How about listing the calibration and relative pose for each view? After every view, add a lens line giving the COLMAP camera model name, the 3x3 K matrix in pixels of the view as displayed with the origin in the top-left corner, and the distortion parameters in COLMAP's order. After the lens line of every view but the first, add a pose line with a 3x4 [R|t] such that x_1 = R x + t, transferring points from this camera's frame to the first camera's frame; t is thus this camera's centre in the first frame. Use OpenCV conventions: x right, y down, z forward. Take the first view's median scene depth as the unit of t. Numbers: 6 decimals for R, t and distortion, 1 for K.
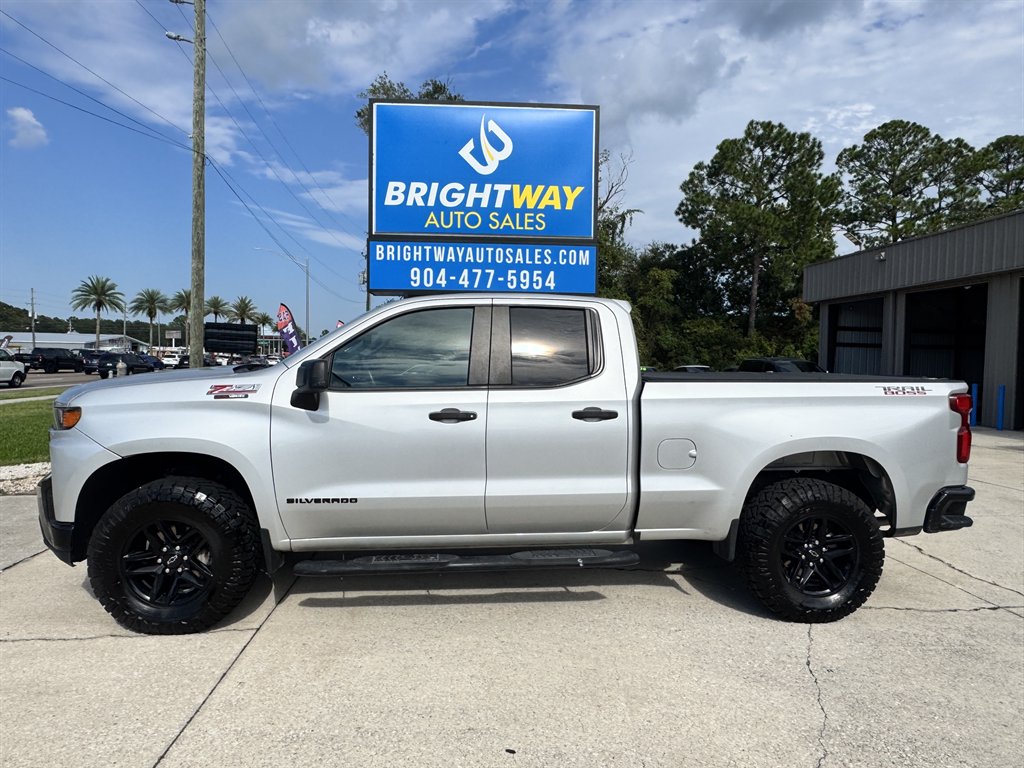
lens RADIAL K [[721.5, 0, 512.0], [0, 721.5, 384.0], [0, 0, 1]] dist [0.000445, 0.003782]
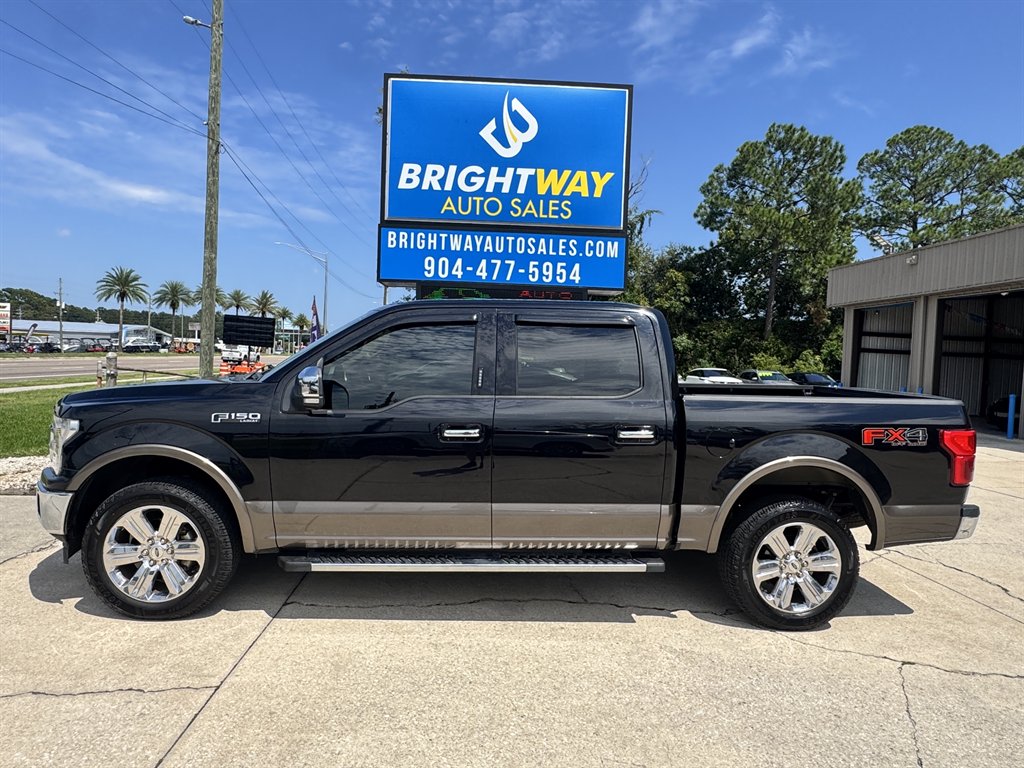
lens RADIAL K [[690.0, 0, 511.6], [0, 690.0, 384.6], [0, 0, 1]] dist [-0.002625, 0.002111]
pose [[0.999575, 0.022989, -0.017913, -0.009157], [-0.022906, 0.999726, 0.004856, -0.003895], [0.018020, -0.004444, 0.999828, 0.115483]]
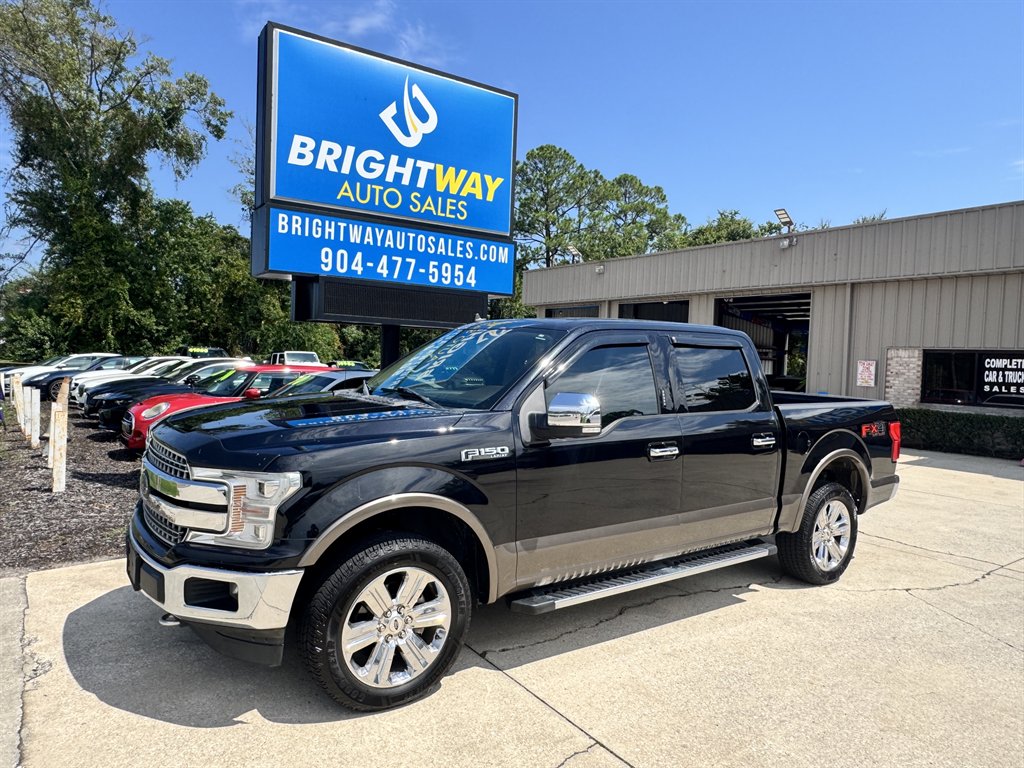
lens RADIAL K [[735.4, 0, 512.0], [0, 735.4, 384.0], [0, 0, 1]] dist [0.002470, 0.001911]
pose [[0.836170, -0.001299, 0.548469, -0.410489], [-0.006941, 0.999892, 0.012951, -0.021387], [-0.548427, -0.014636, 0.836071, 0.199116]]
